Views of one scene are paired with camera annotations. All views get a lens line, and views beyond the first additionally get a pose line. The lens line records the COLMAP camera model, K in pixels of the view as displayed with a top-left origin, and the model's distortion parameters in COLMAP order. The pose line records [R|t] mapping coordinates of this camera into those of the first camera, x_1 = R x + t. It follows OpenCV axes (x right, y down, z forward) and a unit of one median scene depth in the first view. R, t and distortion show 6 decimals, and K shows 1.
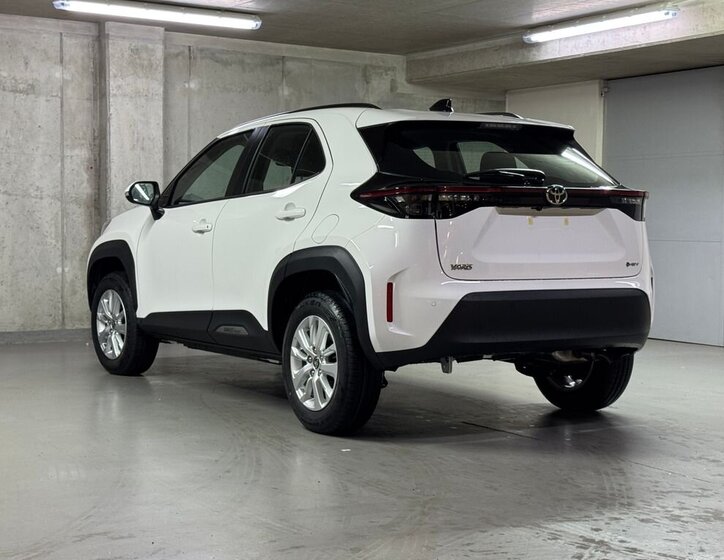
lens RADIAL K [[1286.6, 0, 364.0], [0, 1286.6, 285.4], [0, 0, 1]] dist [0.165148, 0.000000]
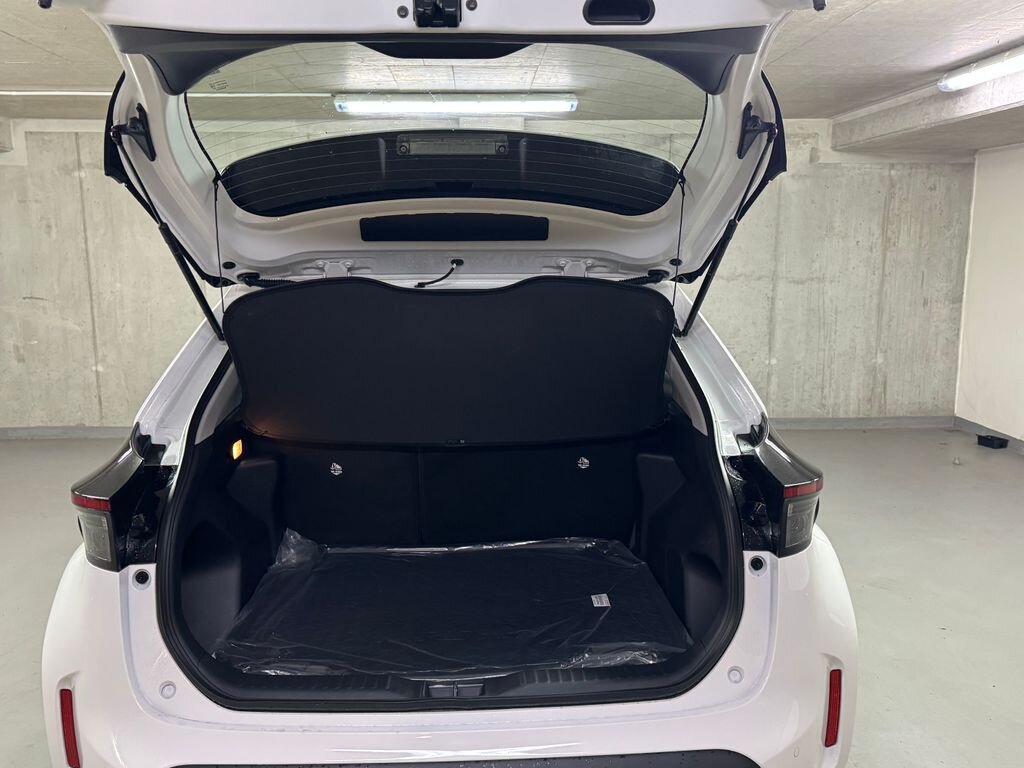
lens RADIAL K [[851.8, 0, 505.6], [0, 851.8, 386.4], [0, 0, 1]] dist [0.071280, -0.084225]
pose [[0.866061, 0.067296, -0.495389, 0.162263], [-0.008181, 0.992674, 0.120547, -0.079380], [0.499872, -0.100348, 0.860266, 0.442802]]
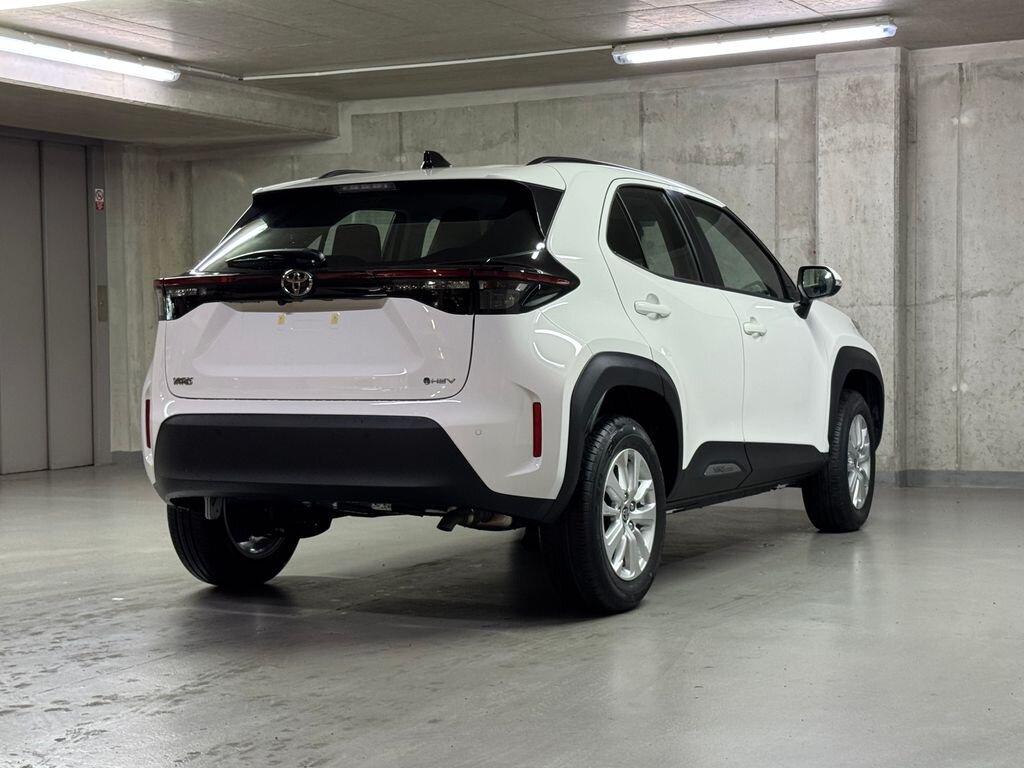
lens RADIAL K [[1761.6, 0, 512.3], [0, 1761.6, 384.7], [0, 0, 1]] dist [0.182802, 0.000000]
pose [[0.500671, 0.009453, -0.865586, 0.593459], [-0.023848, 0.999711, -0.002877, -0.007464], [0.865309, 0.022083, 0.500752, 0.344310]]
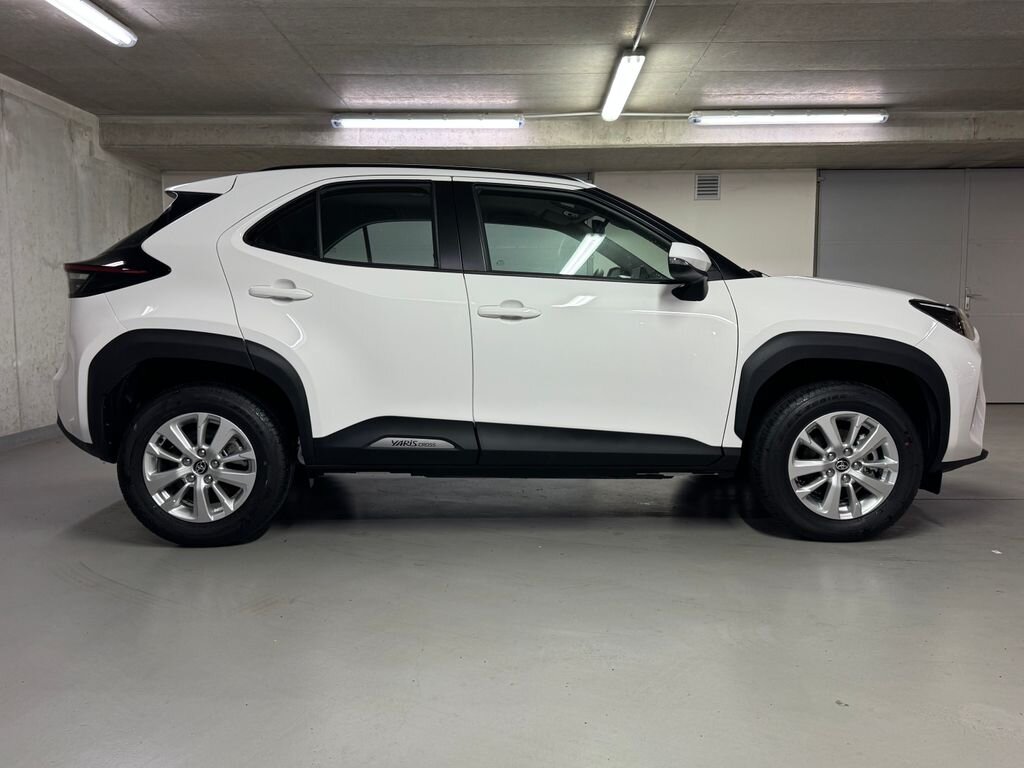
lens RADIAL K [[851.8, 0, 507.9], [0, 851.8, 384.2], [0, 0, 1]] dist [0.071280, -0.084225]
pose [[0.547509, -0.086873, 0.832278, -0.372866], [0.050950, 0.996212, 0.070468, -0.026370], [-0.835247, 0.003822, 0.549862, 0.512771]]
